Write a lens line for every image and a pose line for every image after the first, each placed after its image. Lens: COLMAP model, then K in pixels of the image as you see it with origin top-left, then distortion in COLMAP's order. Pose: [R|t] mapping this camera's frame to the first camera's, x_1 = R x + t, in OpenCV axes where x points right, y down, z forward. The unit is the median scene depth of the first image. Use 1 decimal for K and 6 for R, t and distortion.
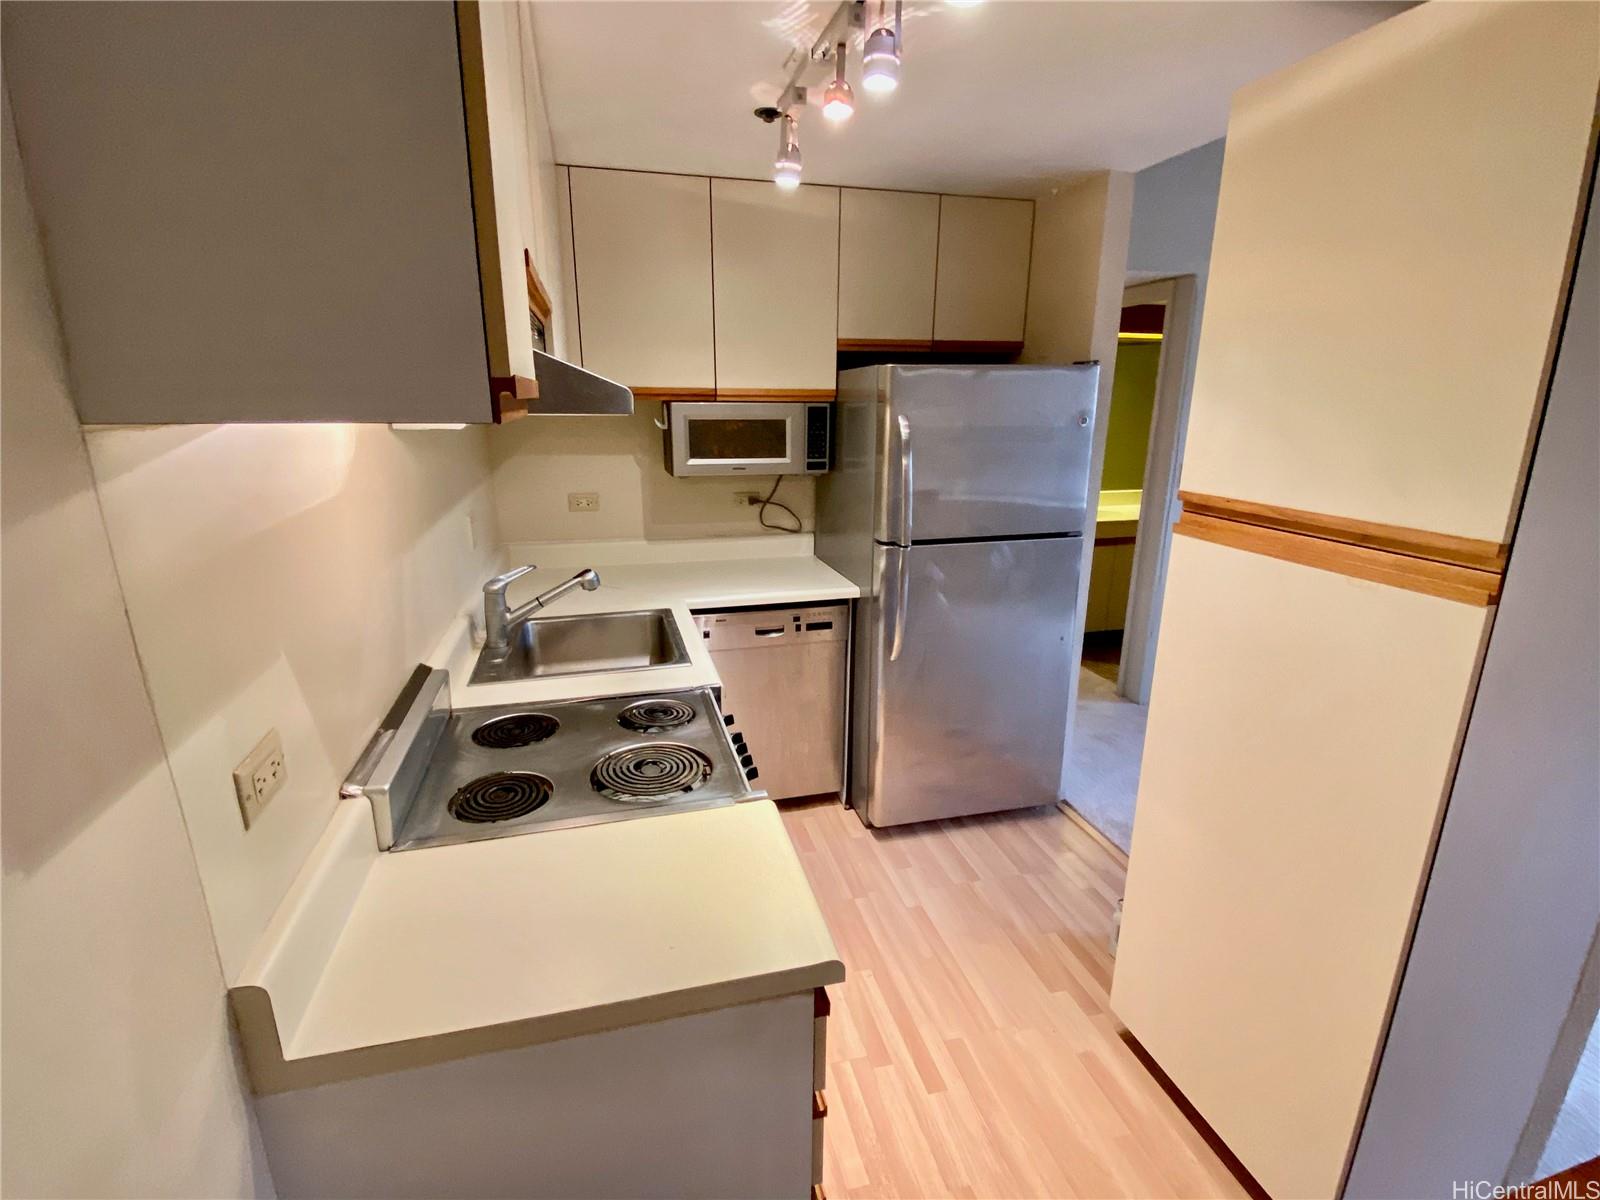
lens RADIAL K [[750.2, 0, 800.0], [0, 750.2, 600.0], [0, 0, 1]] dist [0.098557, -0.092323]
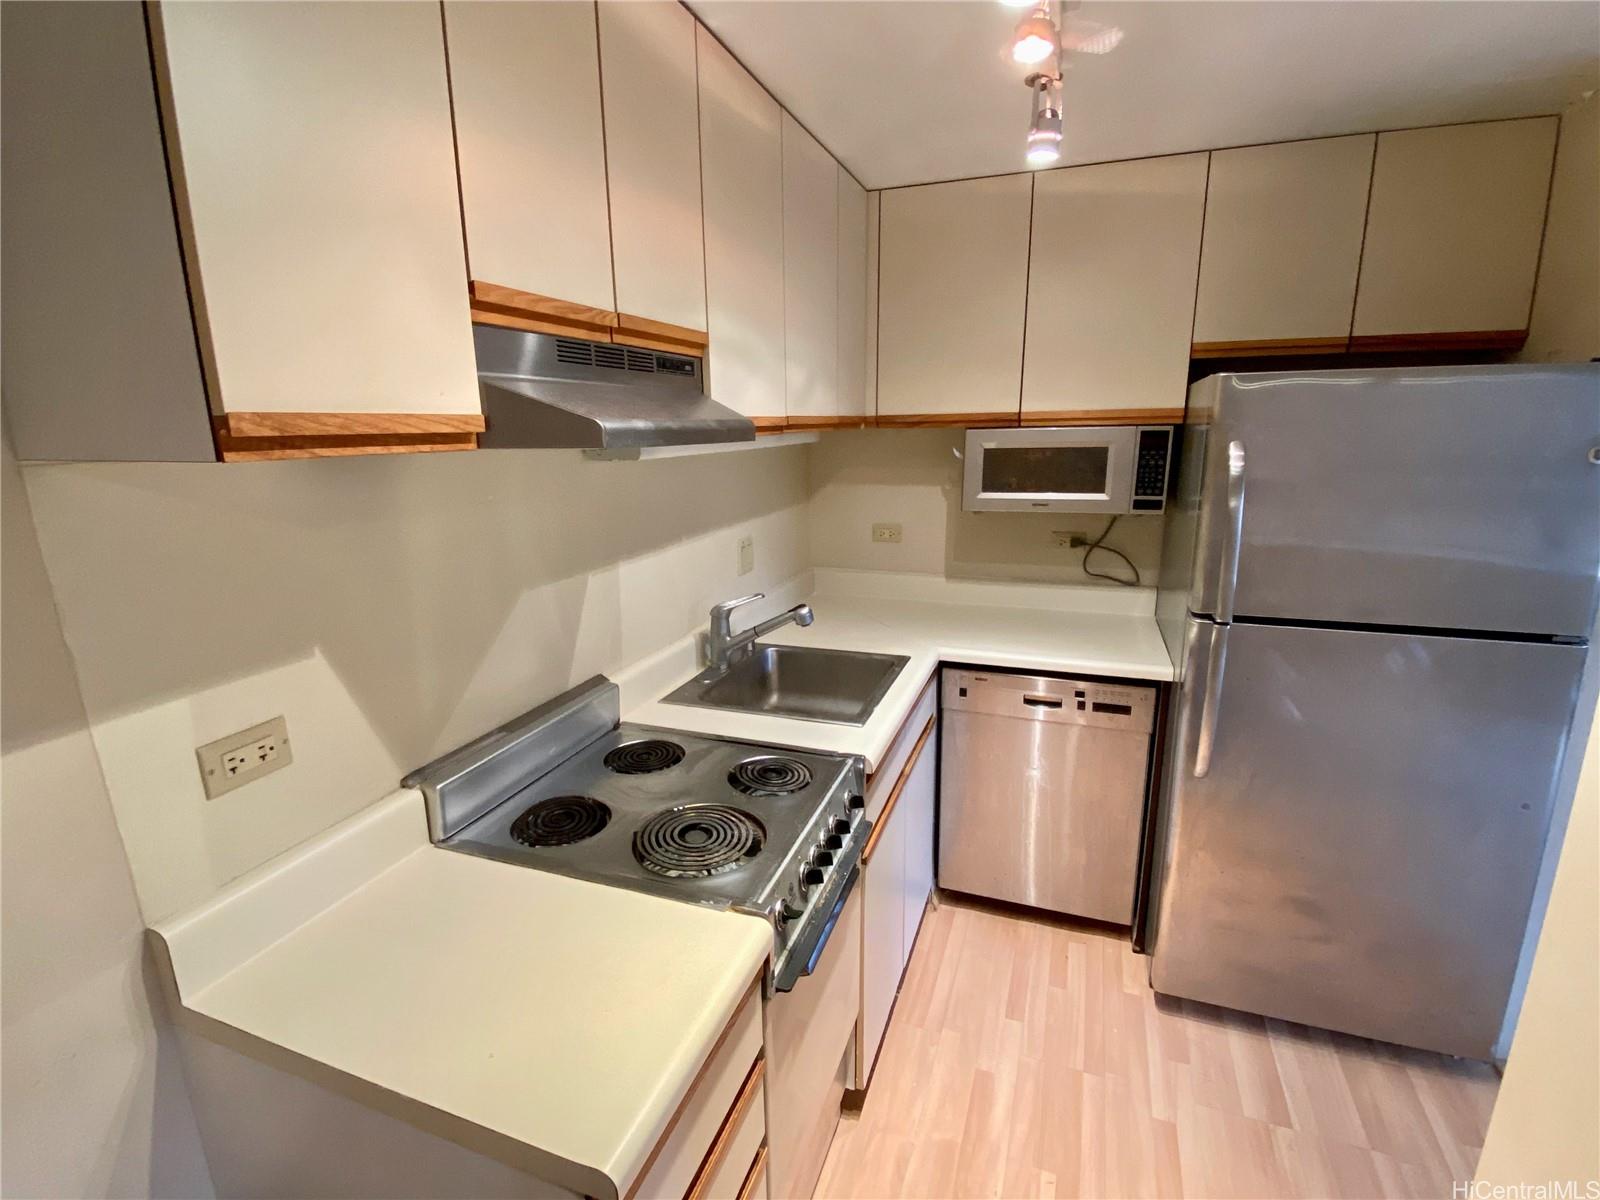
lens RADIAL K [[756.1, 0, 800.0], [0, 756.1, 600.0], [0, 0, 1]] dist [0.036583, -0.027338]
pose [[0.815690, 0.114810, -0.566981, 0.198553], [-0.133053, 0.991066, 0.009266, -0.041544], [0.562980, 0.067881, 0.823678, 0.157856]]
